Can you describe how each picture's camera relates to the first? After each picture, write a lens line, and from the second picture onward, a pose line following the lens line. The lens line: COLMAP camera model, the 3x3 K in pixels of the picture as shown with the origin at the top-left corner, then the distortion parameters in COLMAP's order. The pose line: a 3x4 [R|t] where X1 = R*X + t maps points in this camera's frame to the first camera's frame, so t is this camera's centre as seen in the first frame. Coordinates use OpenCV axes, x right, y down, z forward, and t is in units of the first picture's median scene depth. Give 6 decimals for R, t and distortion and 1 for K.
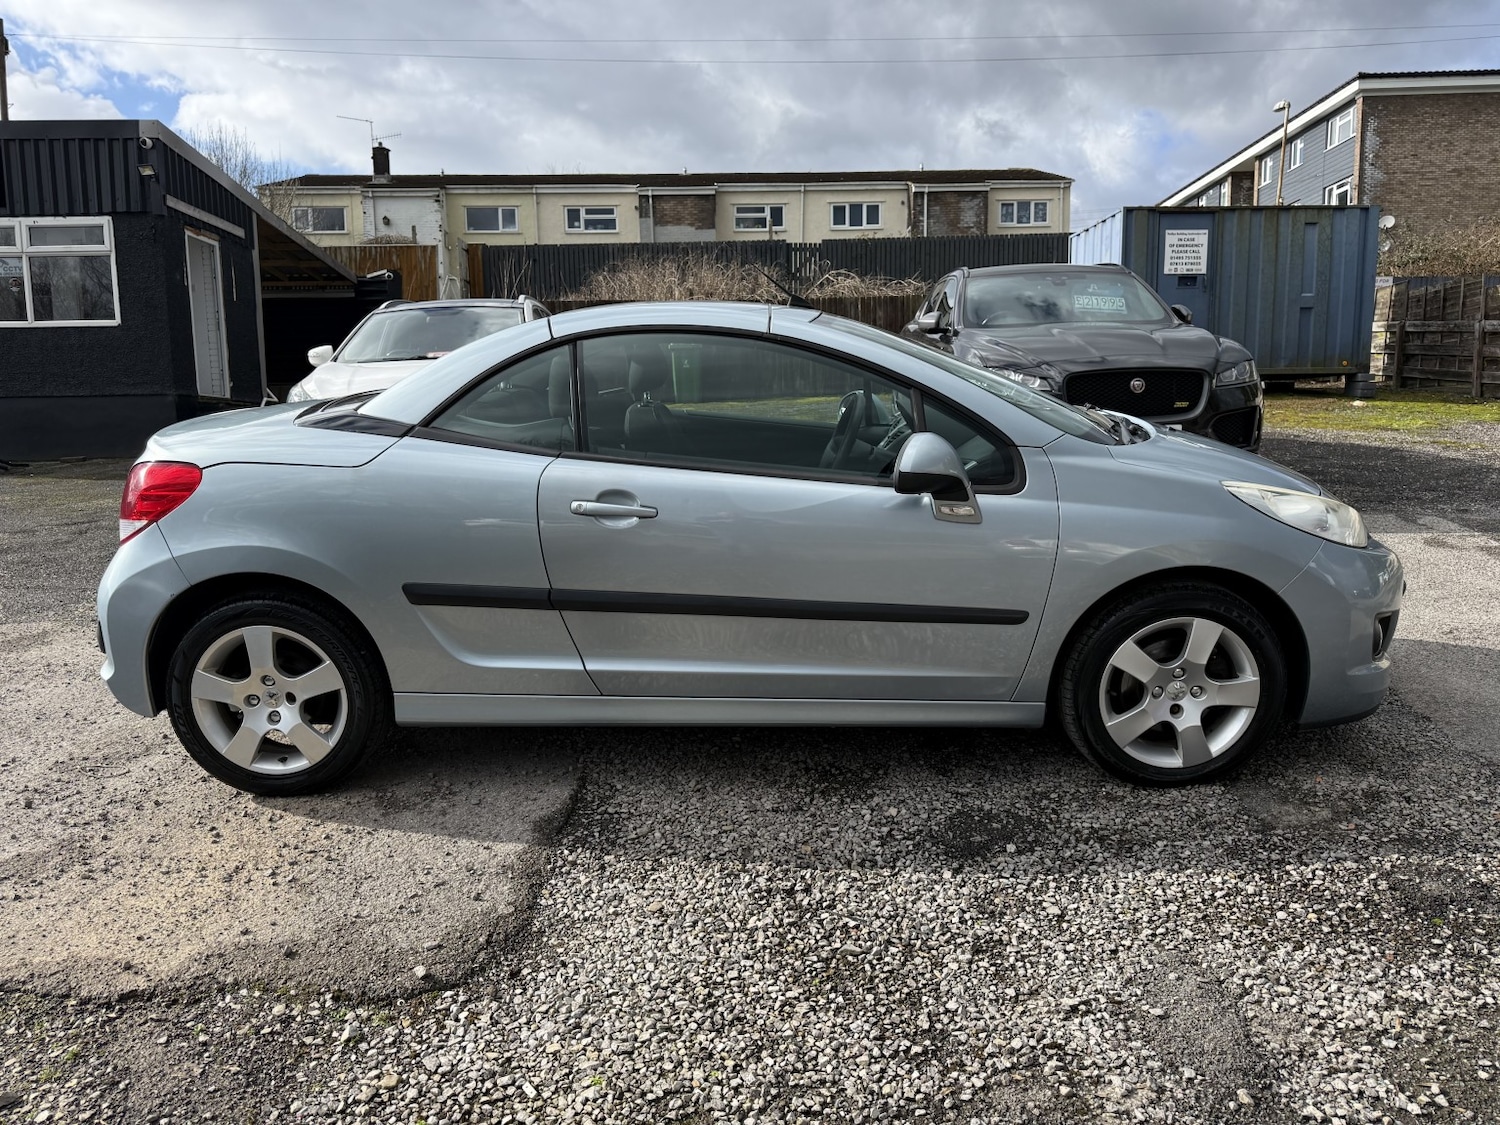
lens RADIAL K [[1080.0, 0, 747.6], [0, 1080.0, 568.5], [0, 0, 1]] dist [0.028063, -0.037040]
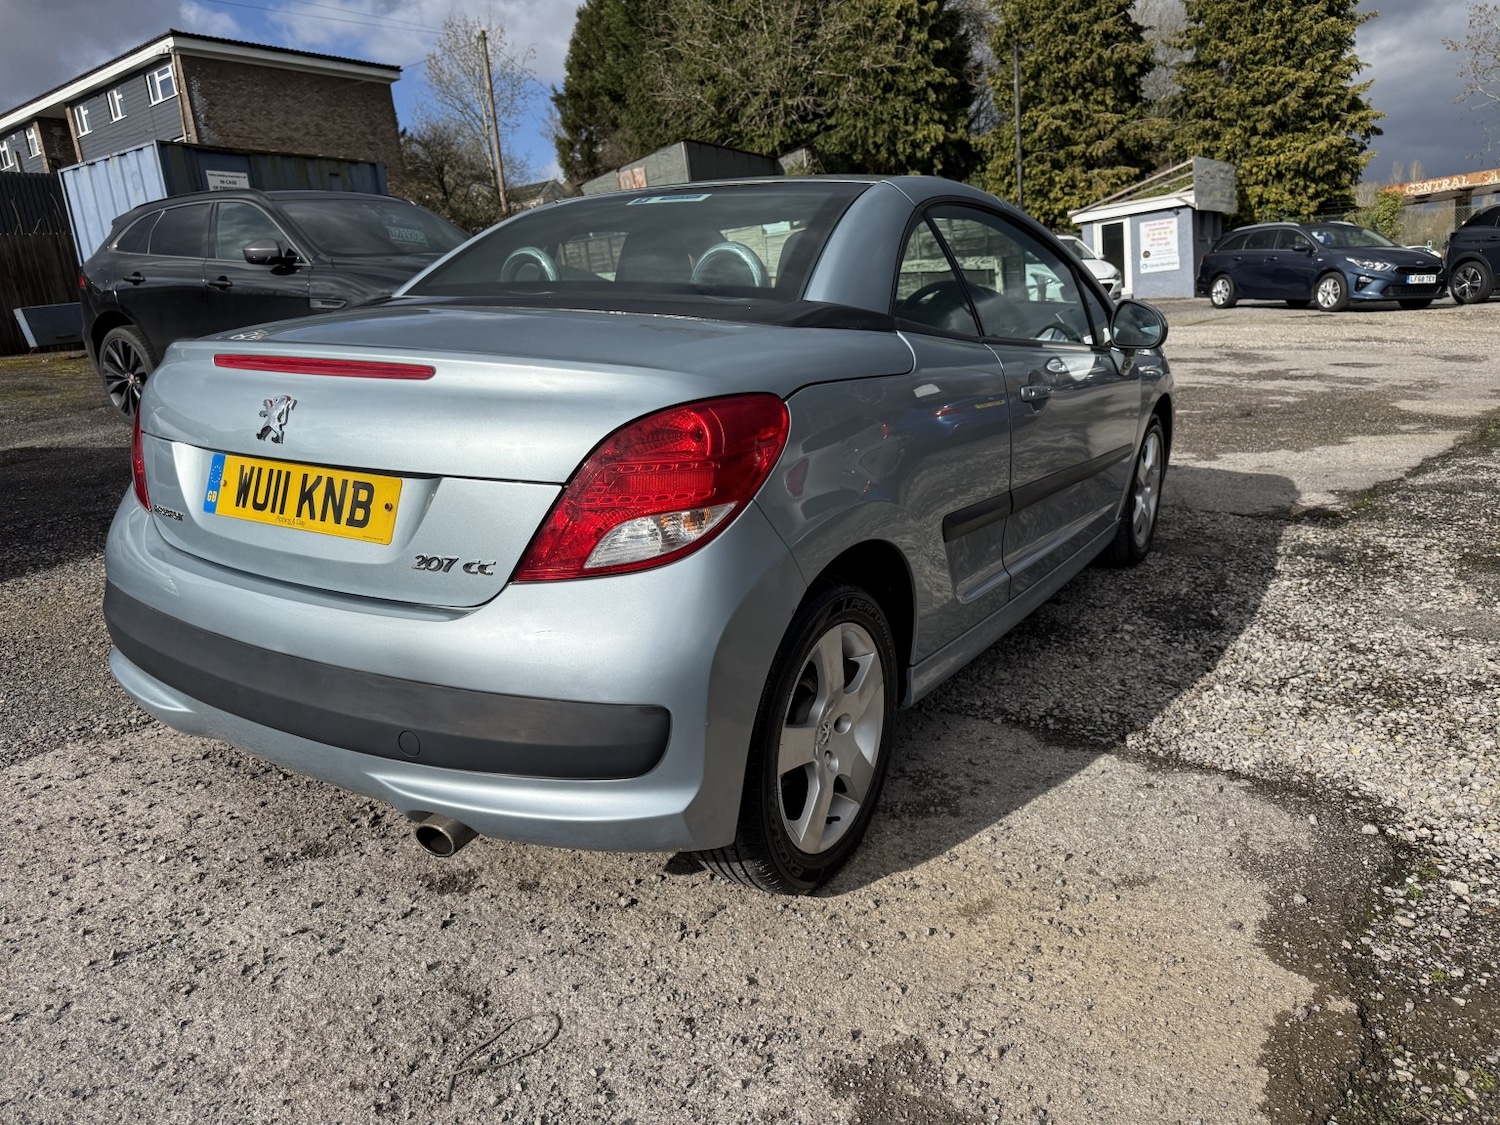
lens RADIAL K [[1093.9, 0, 757.8], [0, 1093.9, 555.8], [0, 0, 1]] dist [0.008967, -0.014821]
pose [[0.488501, -0.217083, 0.845128, -1.060667], [0.206947, 0.969747, 0.129474, -0.088171], [-0.847667, 0.111648, 0.518648, 0.727553]]
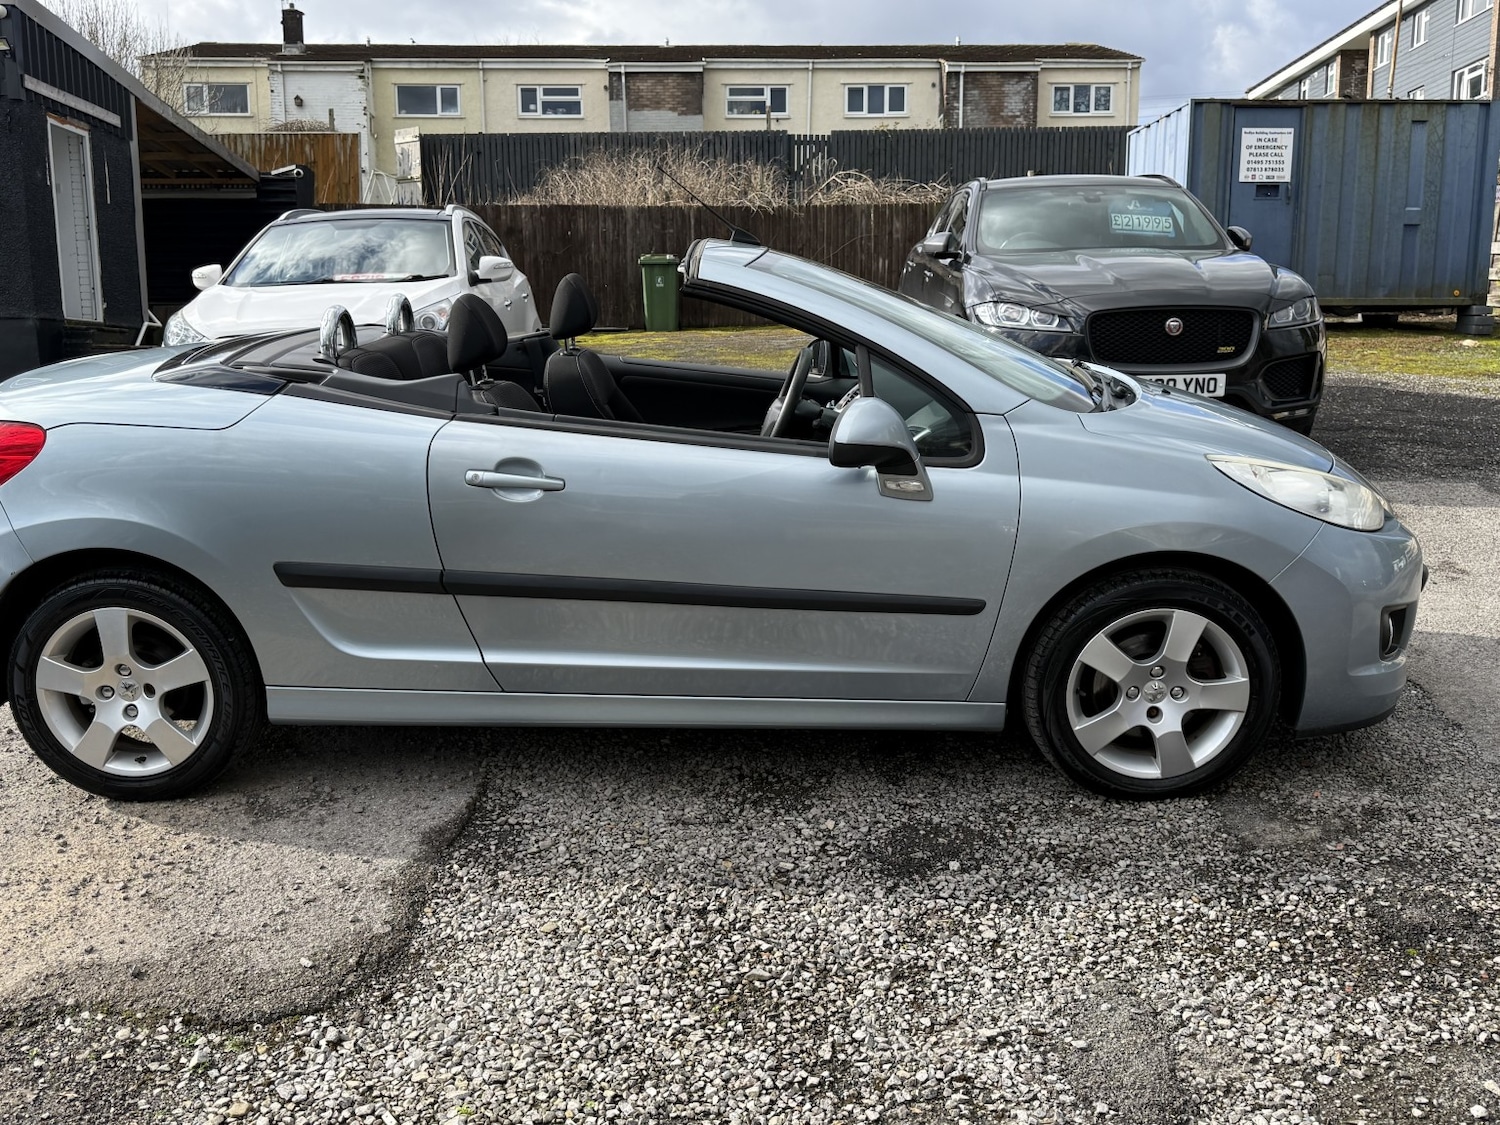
lens RADIAL K [[1323.4, 0, 750.3], [0, 1323.4, 567.3], [0, 0, 1]] dist [0.047579, -0.074257]
pose [[0.999948, 0.010148, 0.000987, 0.067971], [-0.010171, 0.999558, 0.027952, -0.016134], [-0.000703, -0.027961, 0.999609, -0.081670]]
